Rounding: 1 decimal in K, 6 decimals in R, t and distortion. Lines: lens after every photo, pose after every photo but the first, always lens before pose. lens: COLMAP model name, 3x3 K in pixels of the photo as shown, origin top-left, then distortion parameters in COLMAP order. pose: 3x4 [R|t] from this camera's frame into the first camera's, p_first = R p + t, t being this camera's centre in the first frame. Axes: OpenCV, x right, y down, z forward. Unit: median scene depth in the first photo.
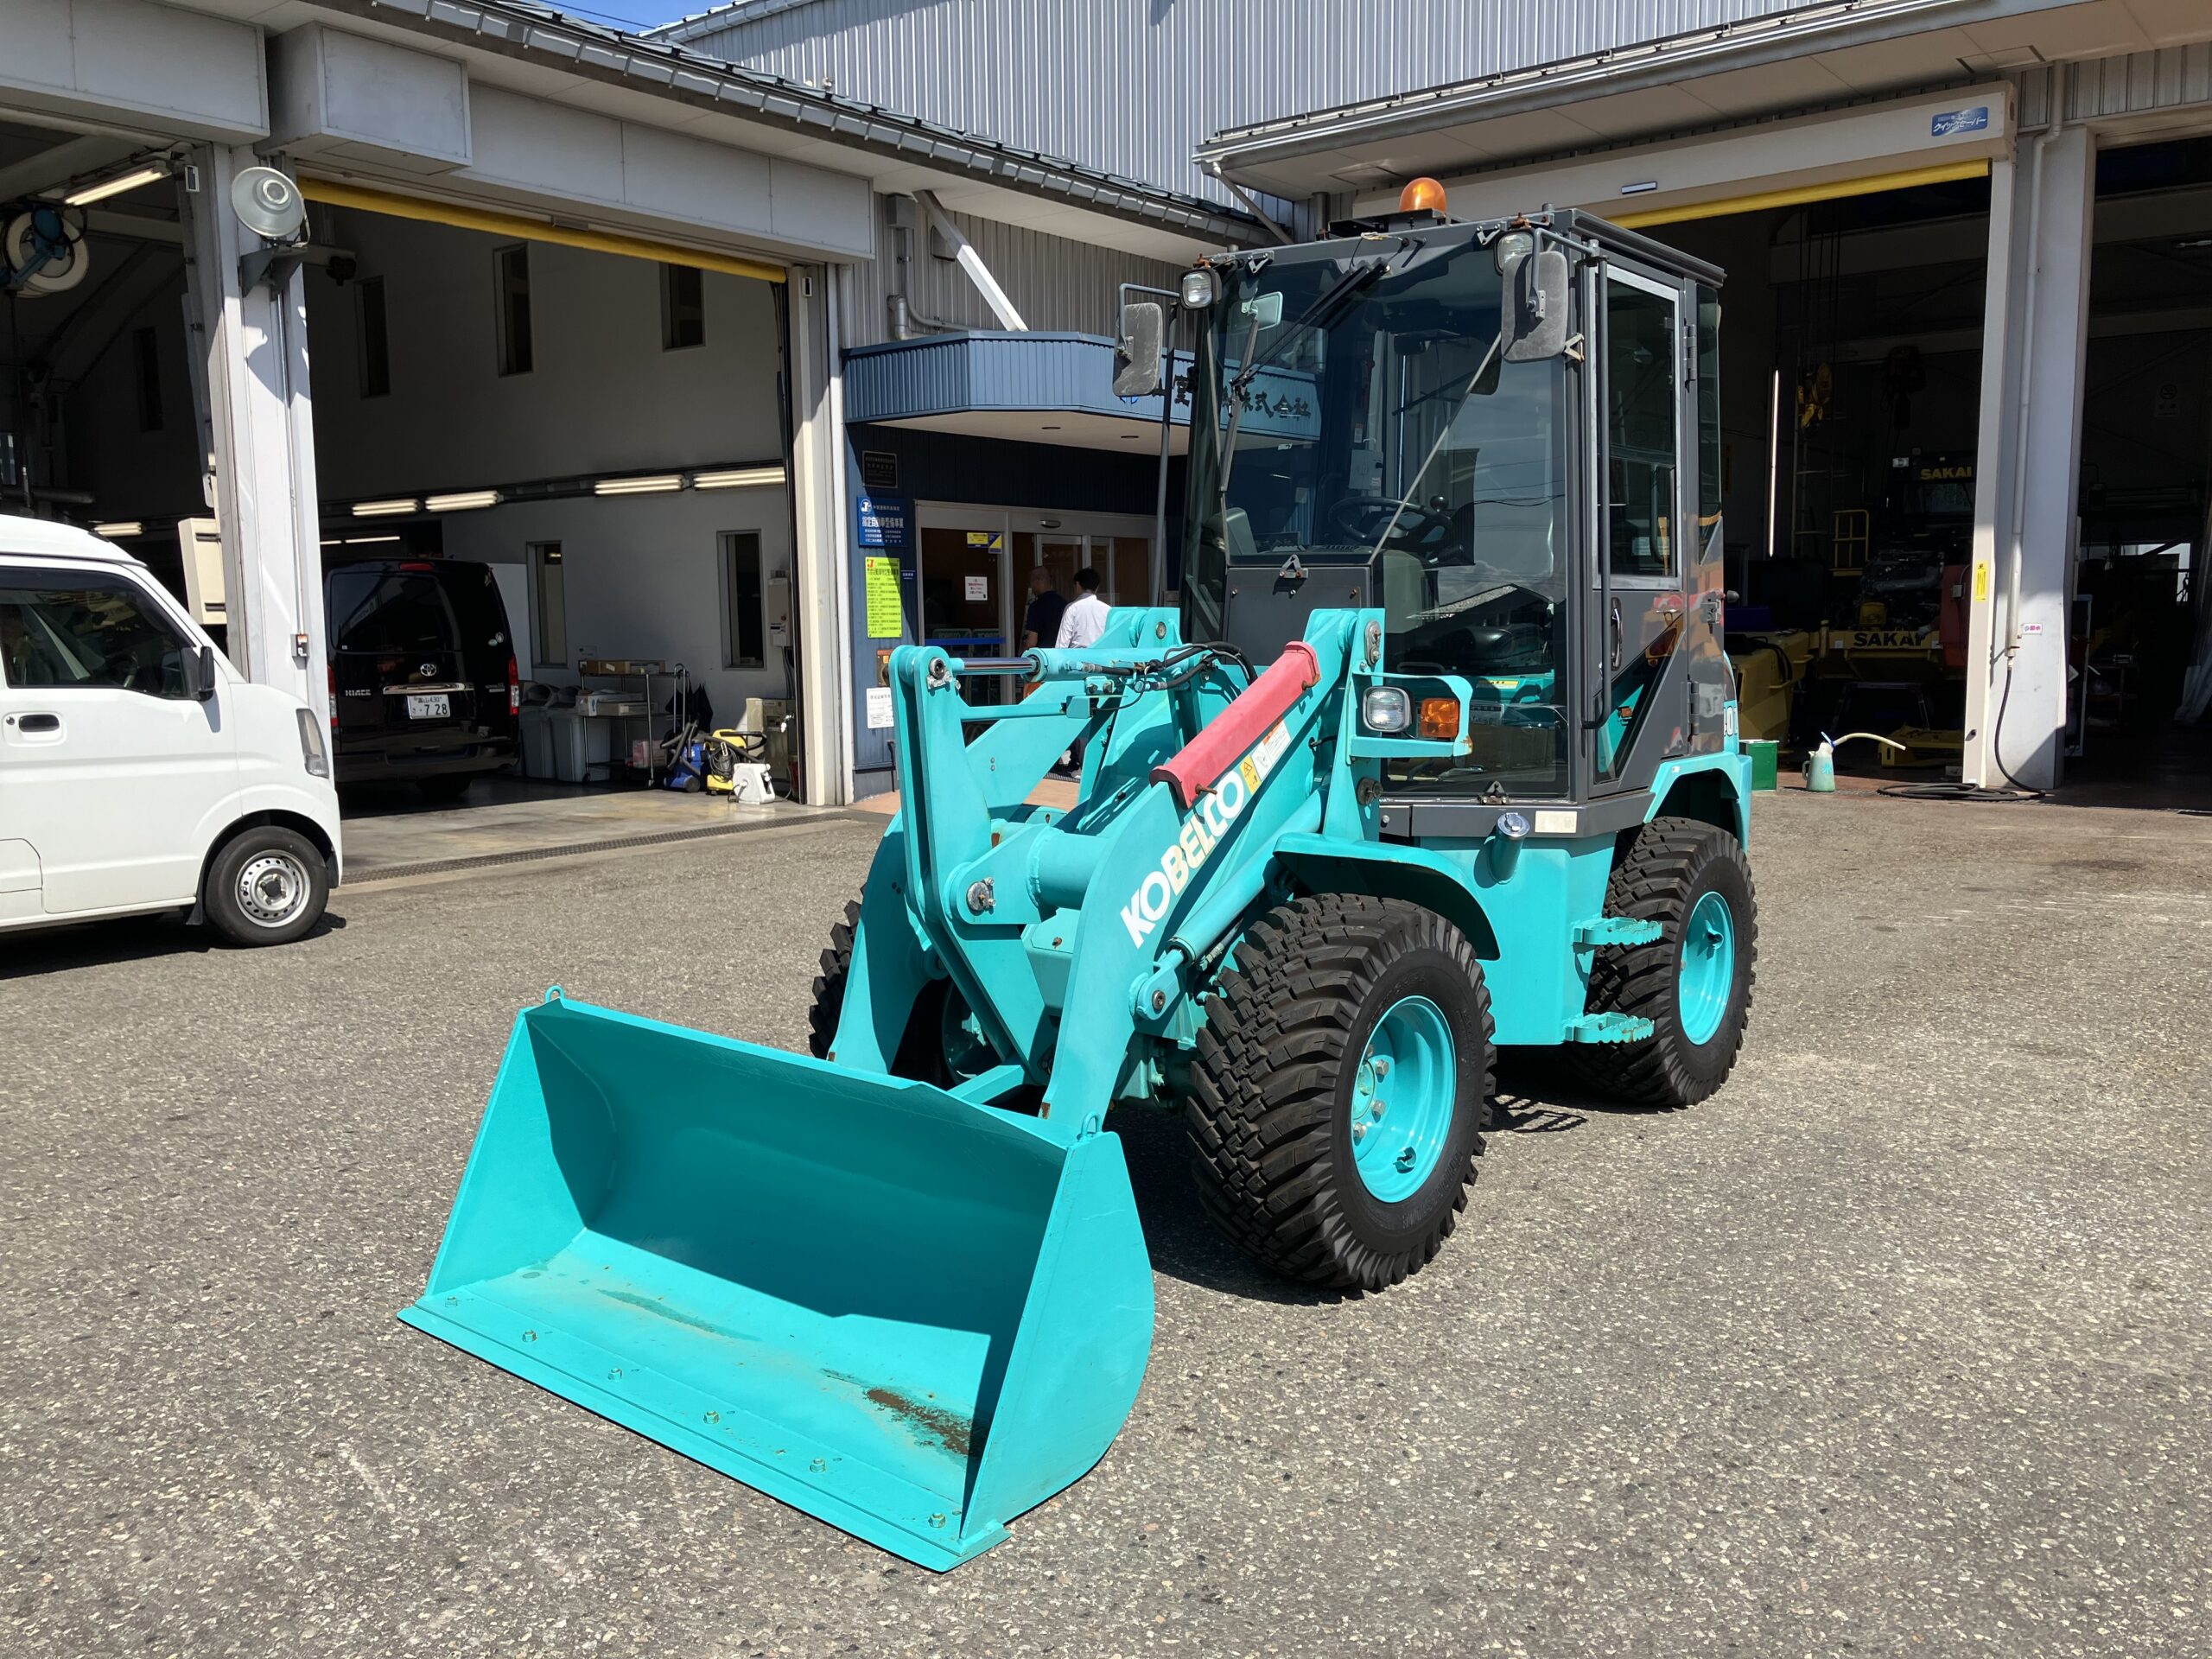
lens RADIAL K [[1820.2, 0, 1092.7], [0, 1820.2, 837.0], [0, 0, 1]] dist [0.035382, -0.046590]
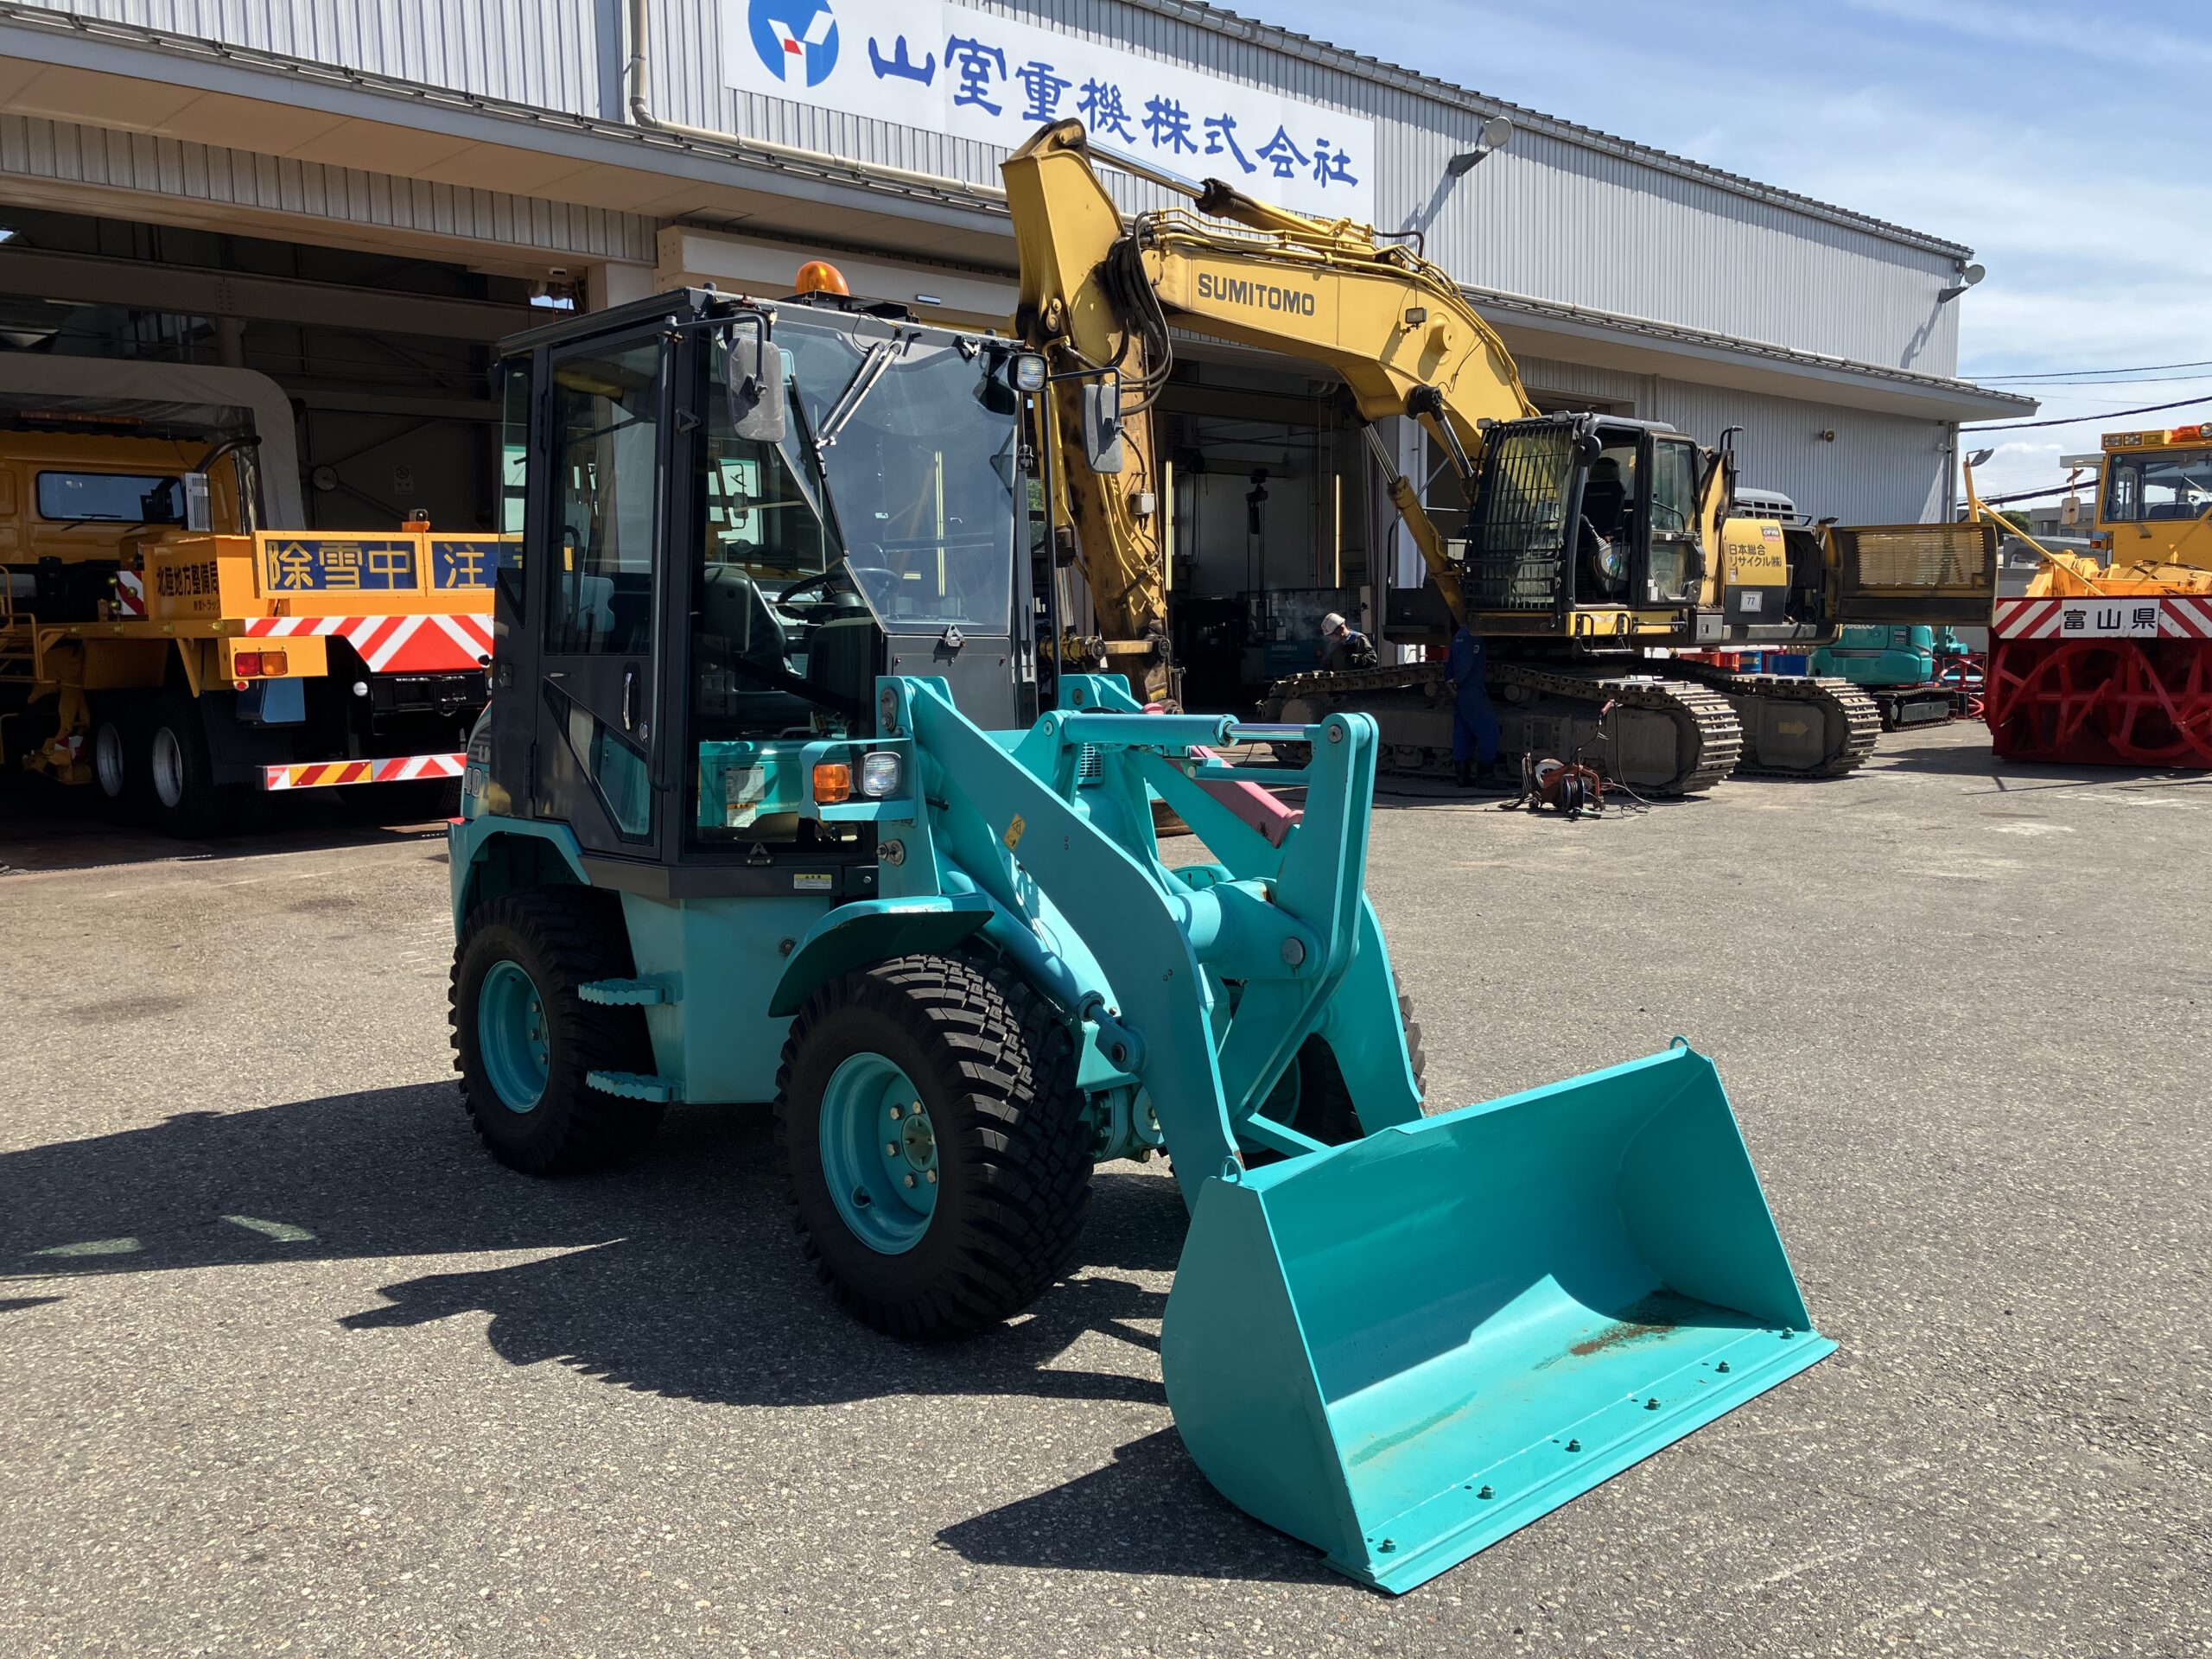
lens RADIAL K [[1820.2, 0, 1097.3], [0, 1820.2, 825.1], [0, 0, 1]] dist [0.035382, -0.046590]
pose [[0.137535, -0.098810, 0.985556, -0.851415], [0.134237, 0.987691, 0.080292, -0.106481], [-0.981359, 0.121255, 0.149106, 0.728569]]
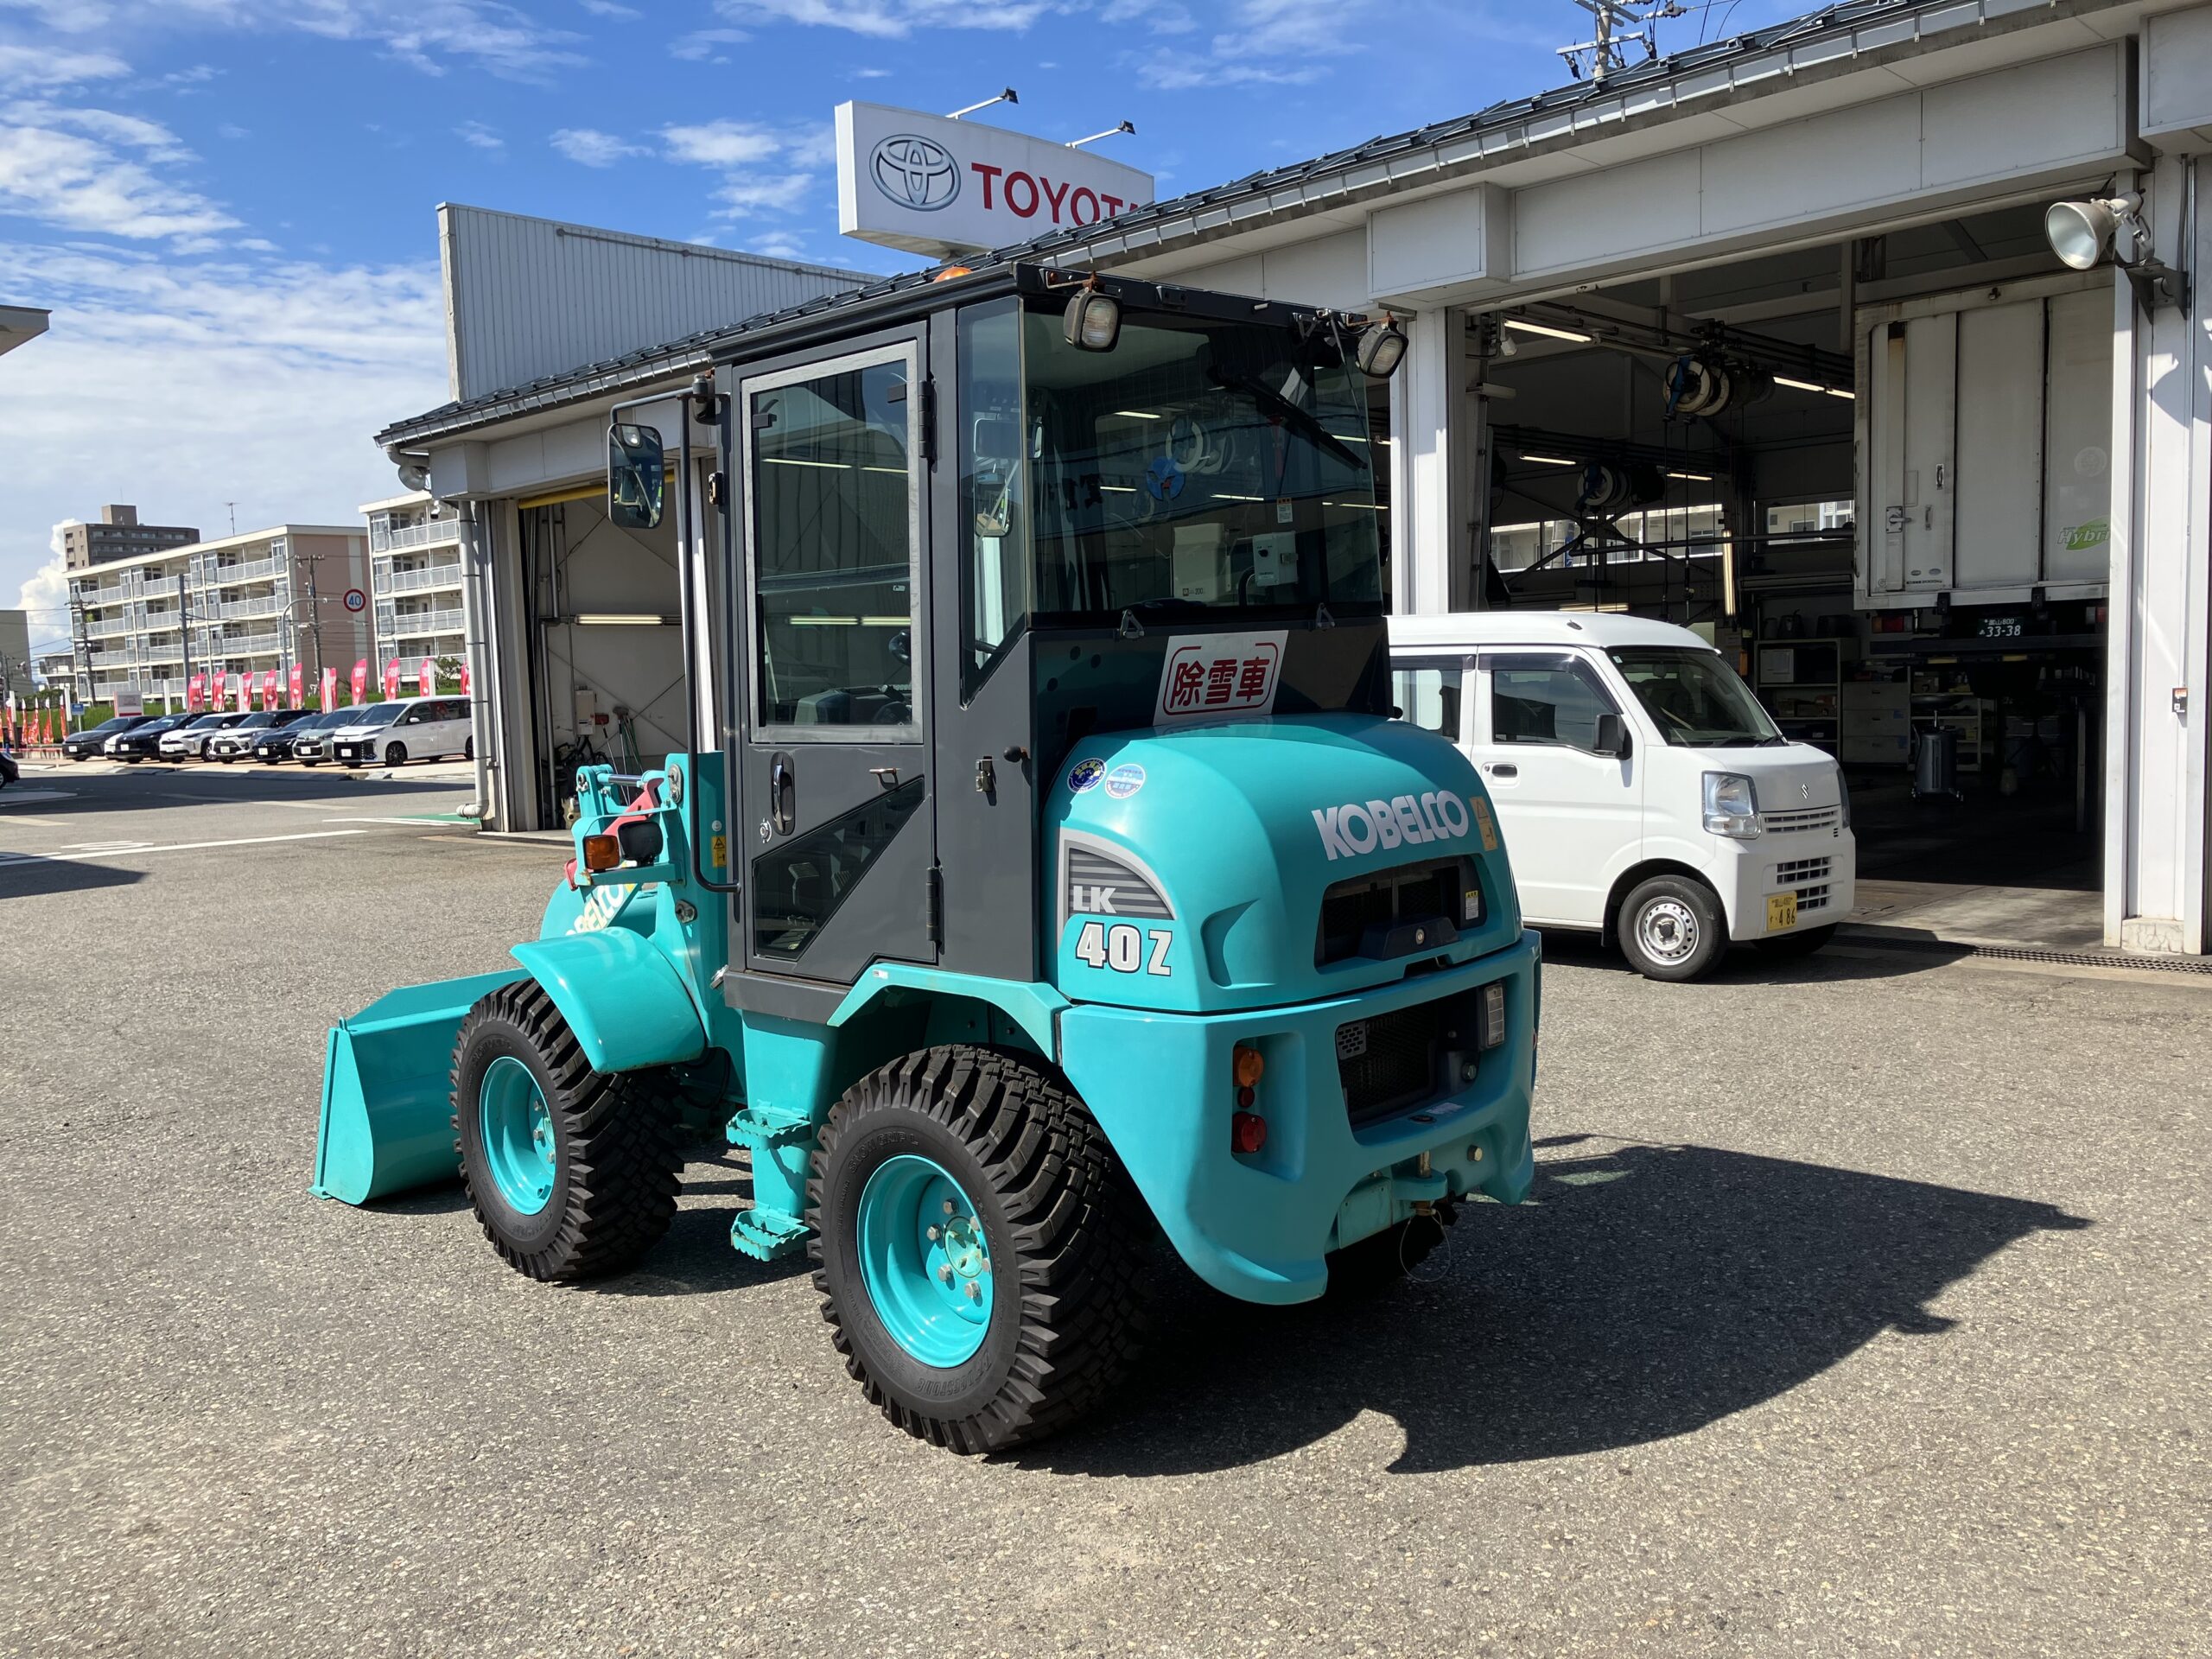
lens RADIAL K [[1820.2, 0, 1097.6], [0, 1820.2, 846.8], [0, 0, 1]] dist [0.035382, -0.046590]
pose [[-0.113855, 0.104598, -0.987976, 1.082098], [-0.084613, 0.989808, 0.114542, -0.189827], [0.989888, 0.096637, -0.103845, 1.188551]]
